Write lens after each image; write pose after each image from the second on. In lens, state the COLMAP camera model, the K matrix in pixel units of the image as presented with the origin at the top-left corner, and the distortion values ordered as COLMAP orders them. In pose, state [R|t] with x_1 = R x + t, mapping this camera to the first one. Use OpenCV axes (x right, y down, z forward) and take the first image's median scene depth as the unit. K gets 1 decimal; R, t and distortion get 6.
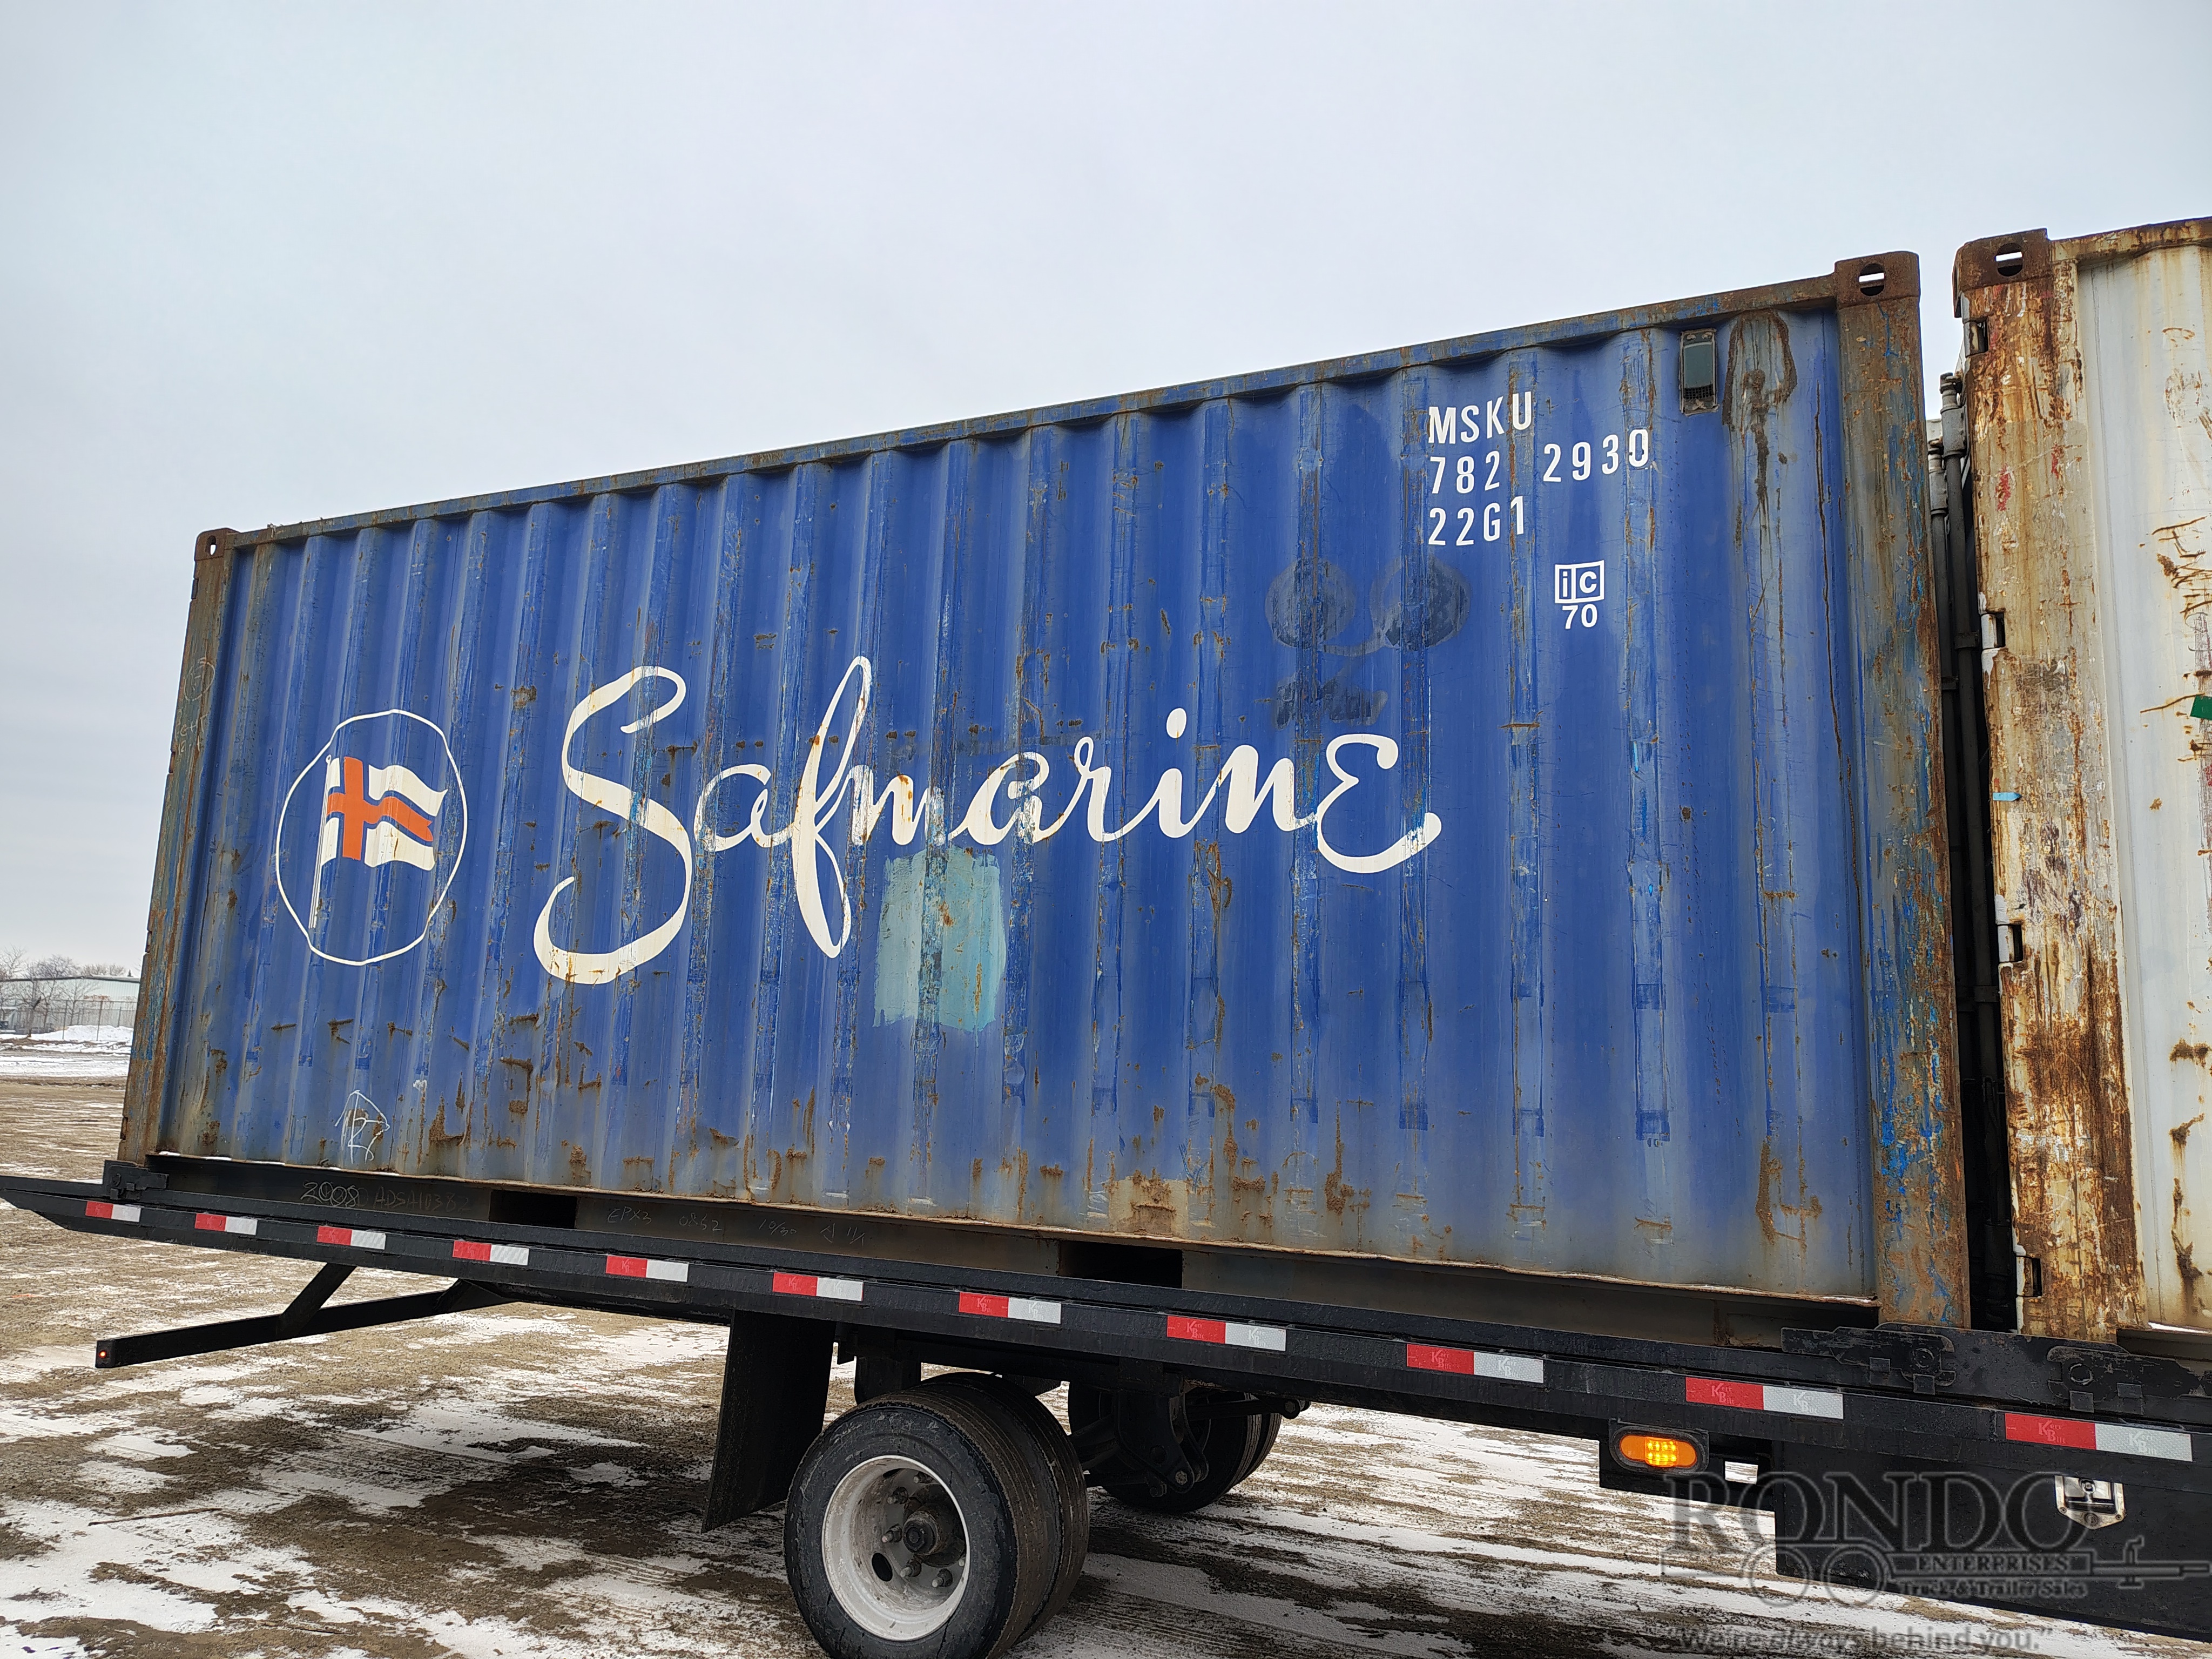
lens RADIAL K [[1499.8, 0, 1106.0], [0, 1499.8, 829.5], [0, 0, 1]] dist [0.029940, -0.003408]
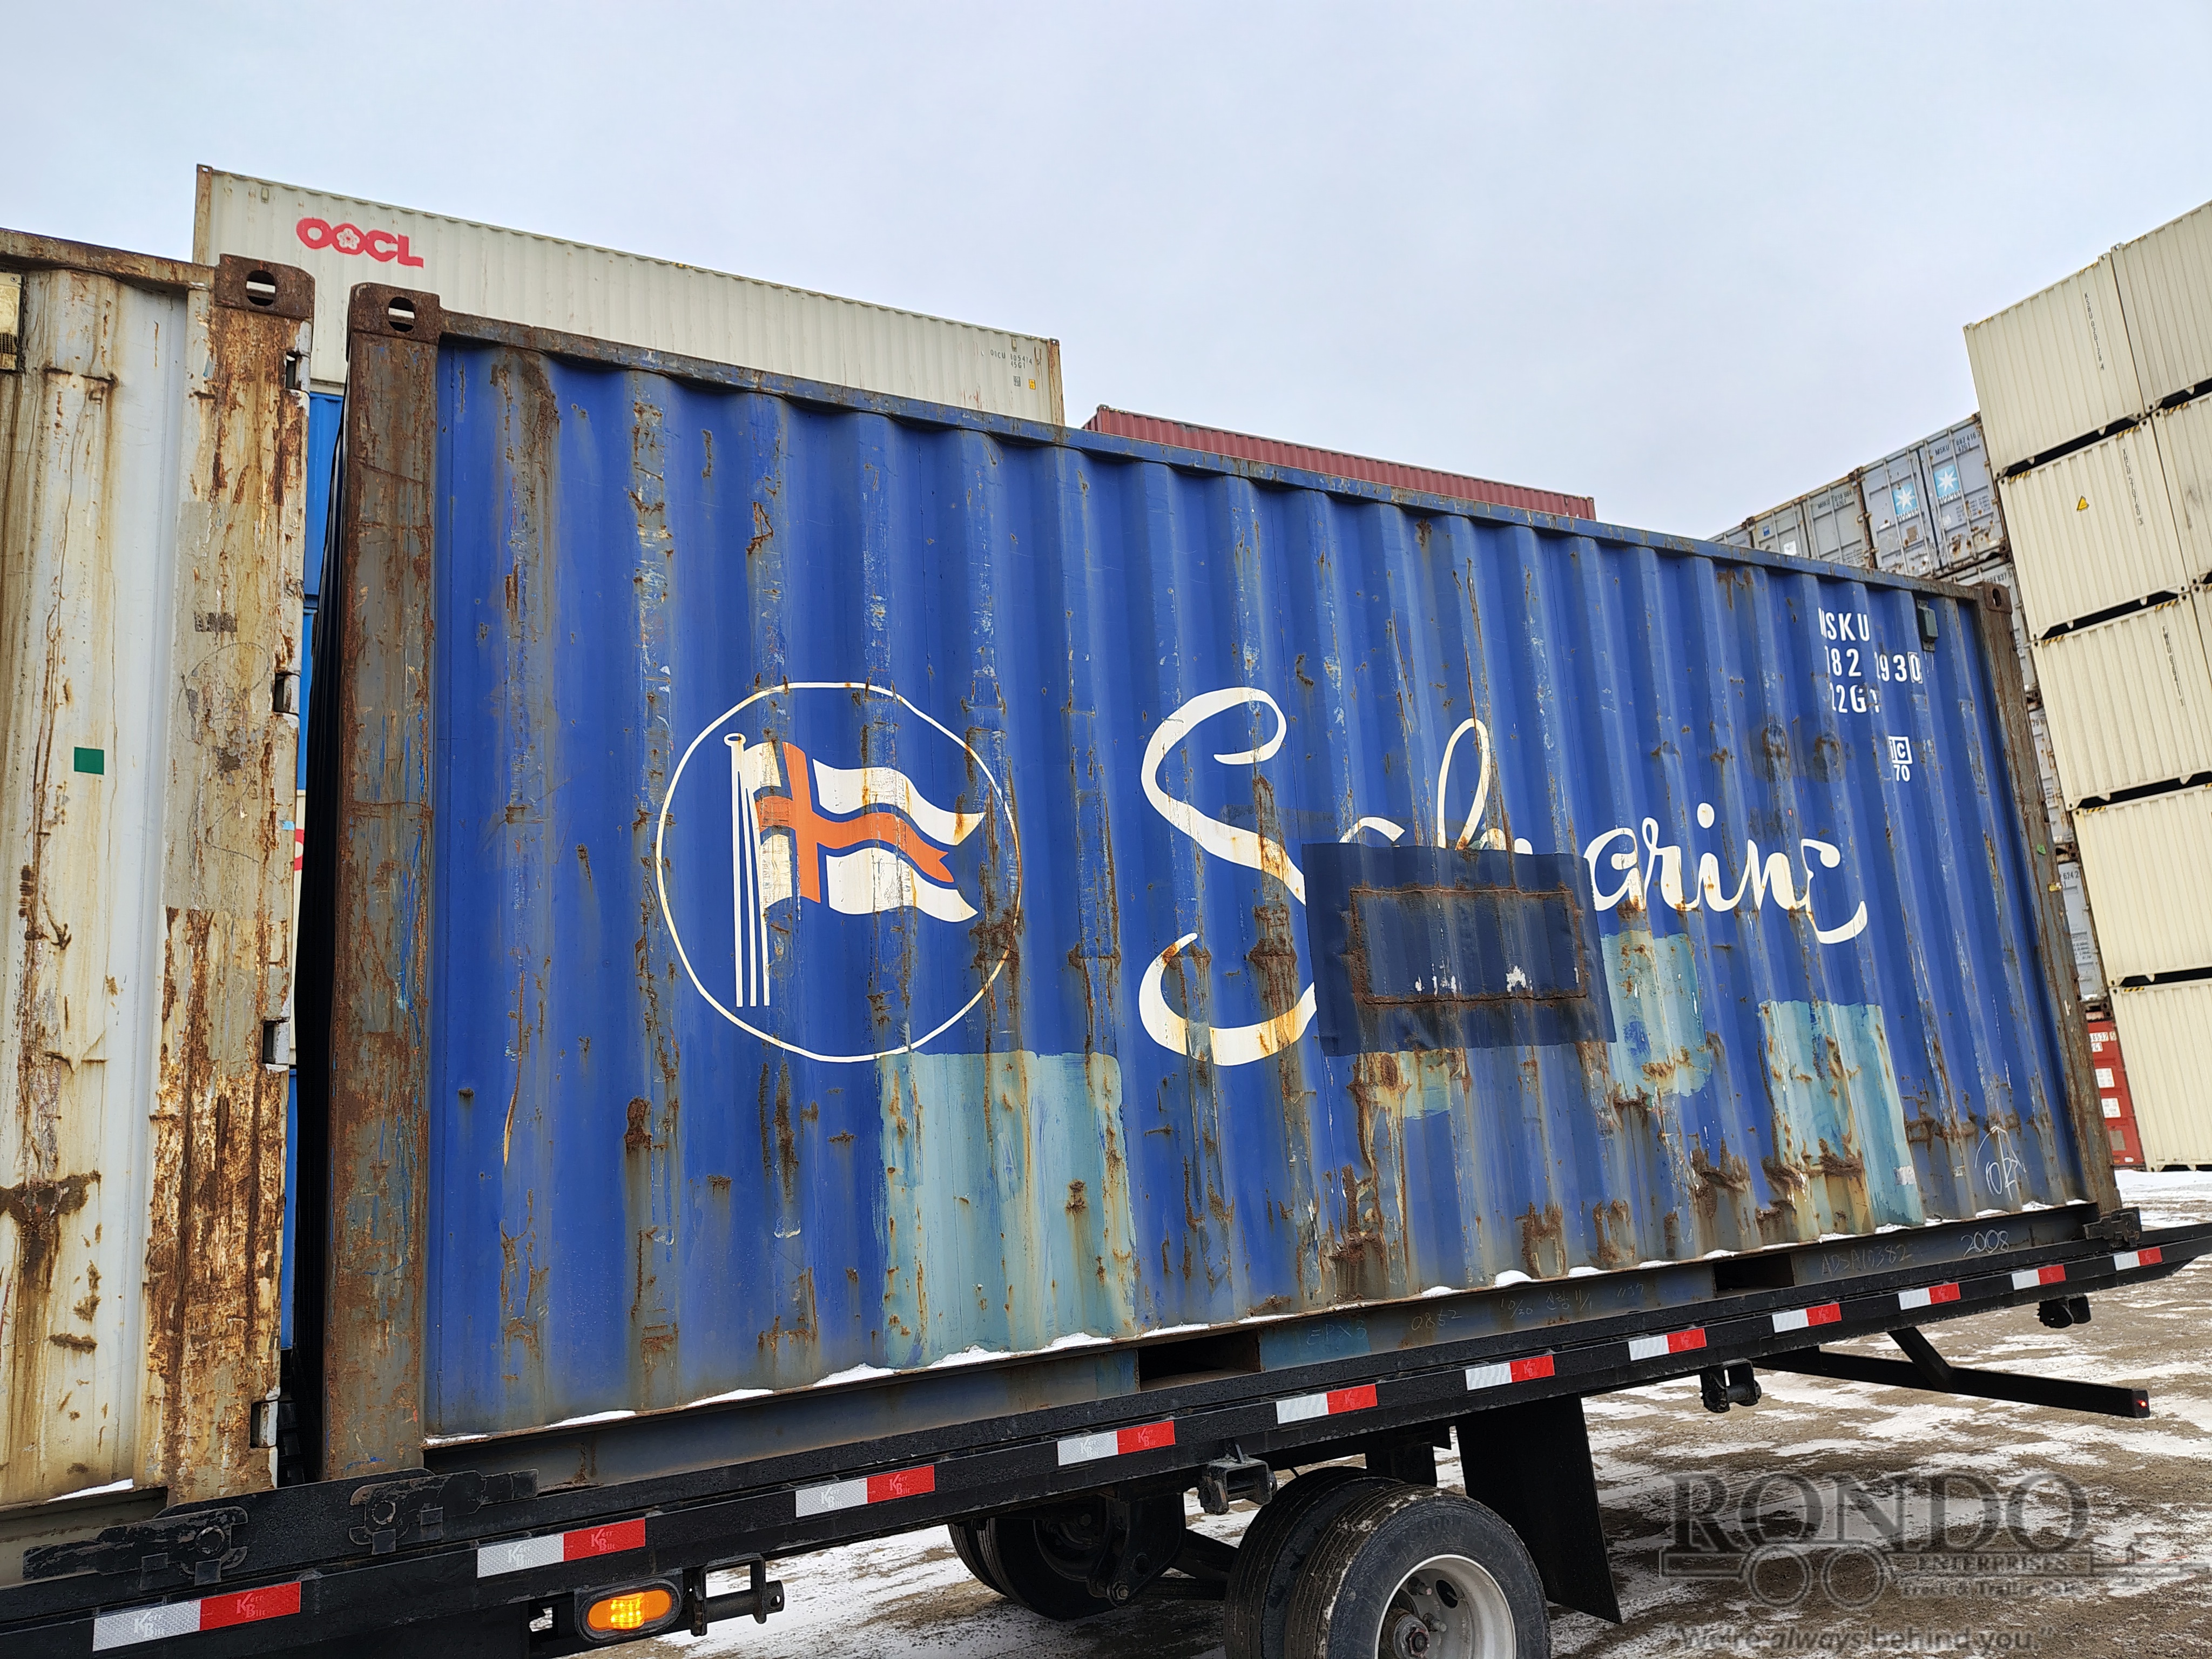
lens RADIAL K [[1499.8, 0, 1106.0], [0, 1499.8, 829.5], [0, 0, 1]] dist [0.029940, -0.003408]
pose [[0.612866, 0.081980, 0.785922, -1.270985], [-0.020954, 0.995940, -0.087547, 0.058970], [-0.789909, 0.037186, 0.612096, 0.674458]]
